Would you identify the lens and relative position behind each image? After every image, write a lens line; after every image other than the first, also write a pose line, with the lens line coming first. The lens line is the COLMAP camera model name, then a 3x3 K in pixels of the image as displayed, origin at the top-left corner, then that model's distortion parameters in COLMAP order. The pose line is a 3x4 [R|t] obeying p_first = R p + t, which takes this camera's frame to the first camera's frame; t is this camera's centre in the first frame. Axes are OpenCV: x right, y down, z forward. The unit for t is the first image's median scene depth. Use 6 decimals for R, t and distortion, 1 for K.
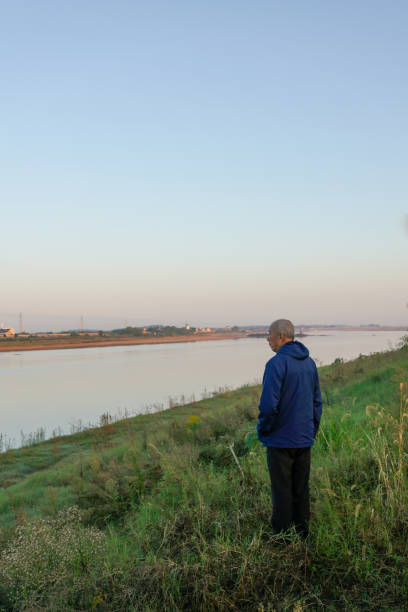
lens RADIAL K [[578.7, 0, 204.0], [0, 578.7, 306.0], [0, 0, 1]] dist [-0.045775, 0.070196]
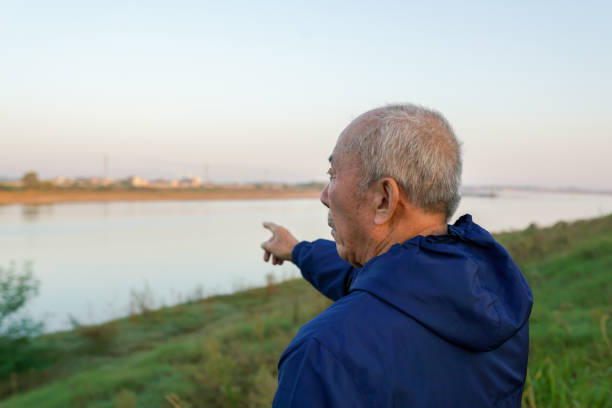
lens RADIAL K [[578.7, 0, 306.0], [0, 578.7, 204.0], [0, 0, 1]] dist [-0.045775, 0.070196]
pose [[0.988812, 0.039836, -0.143752, 0.059590], [-0.029138, 0.996699, 0.075772, 0.018484], [0.146296, -0.070736, 0.986709, 0.363938]]
